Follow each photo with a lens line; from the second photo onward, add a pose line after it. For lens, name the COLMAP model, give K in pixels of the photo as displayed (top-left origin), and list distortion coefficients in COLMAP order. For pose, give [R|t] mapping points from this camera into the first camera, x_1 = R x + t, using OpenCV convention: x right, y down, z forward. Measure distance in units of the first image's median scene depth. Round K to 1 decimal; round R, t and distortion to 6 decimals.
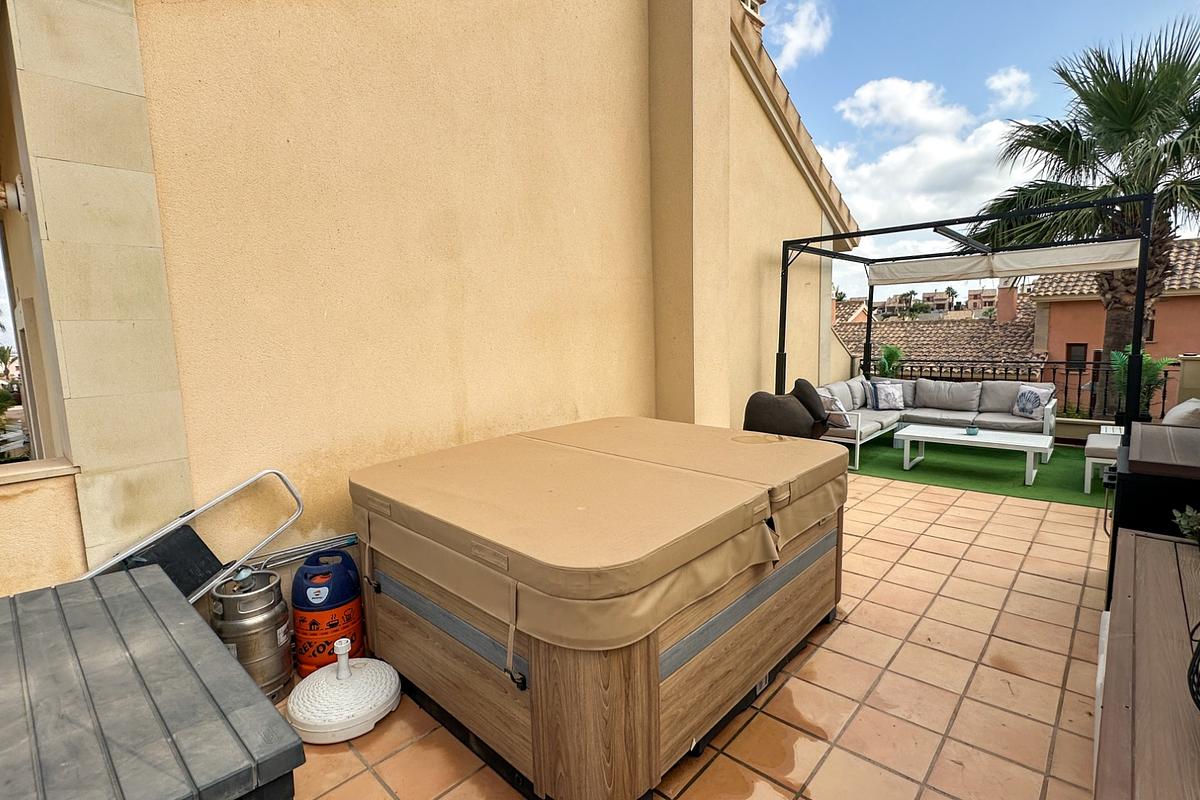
lens RADIAL K [[569.0, 0, 597.0], [0, 569.0, 399.6], [0, 0, 1]] dist [-0.005303, 0.001142]
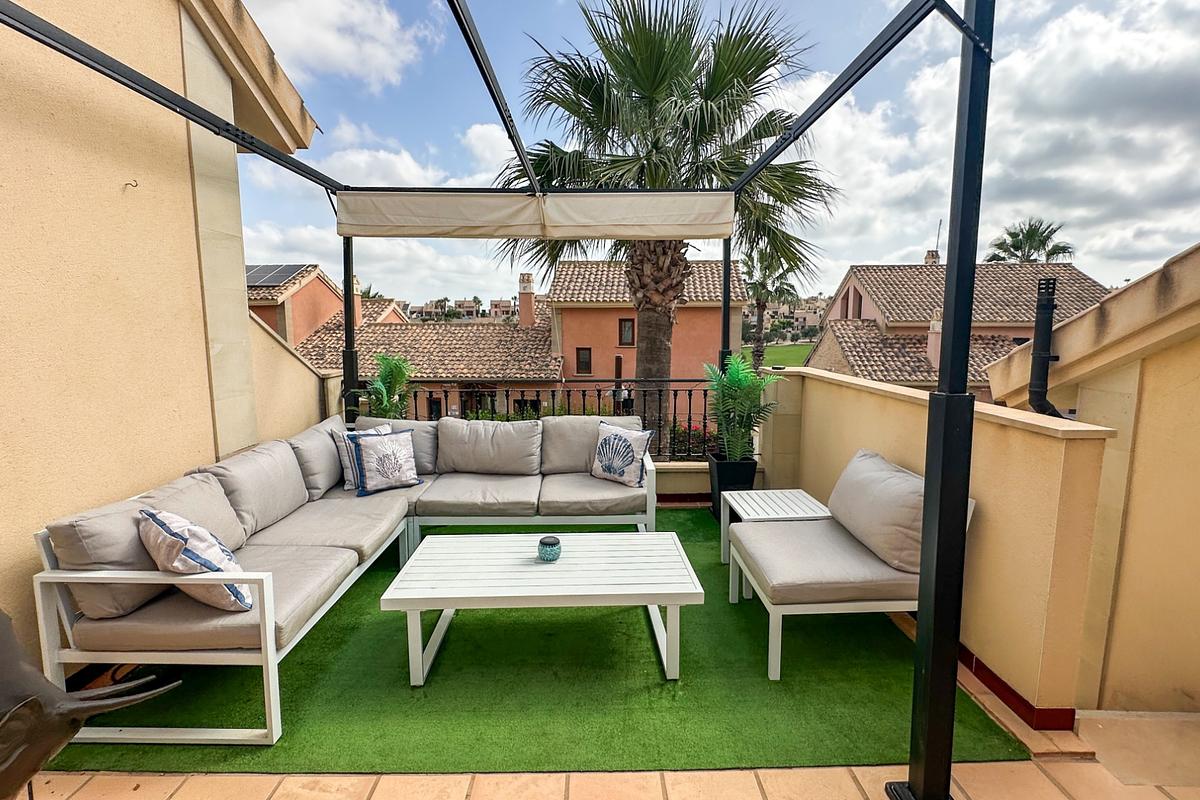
lens RADIAL K [[569.0, 0, 599.2], [0, 569.0, 396.3], [0, 0, 1]] dist [-0.005303, 0.001142]
pose [[0.724142, -0.056840, 0.687305, 0.264142], [0.063776, 0.997847, 0.015328, -0.047297], [-0.686696, 0.032733, 0.726207, 0.437439]]
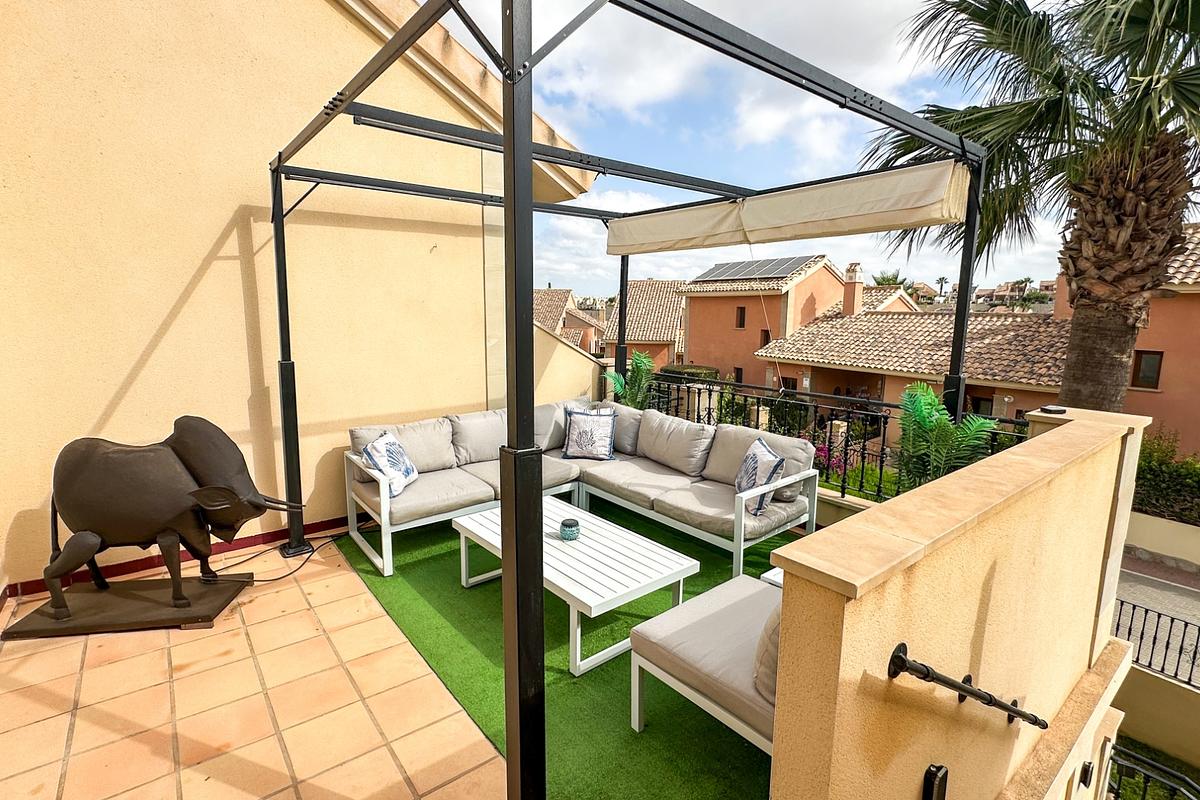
lens RADIAL K [[569.0, 0, 601.8], [0, 569.0, 393.1], [0, 0, 1]] dist [-0.005303, 0.001142]
pose [[0.988401, 0.059159, -0.139867, 0.514150], [-0.055082, 0.997941, 0.032845, -0.060802], [0.141522, -0.024760, 0.989625, 0.331761]]
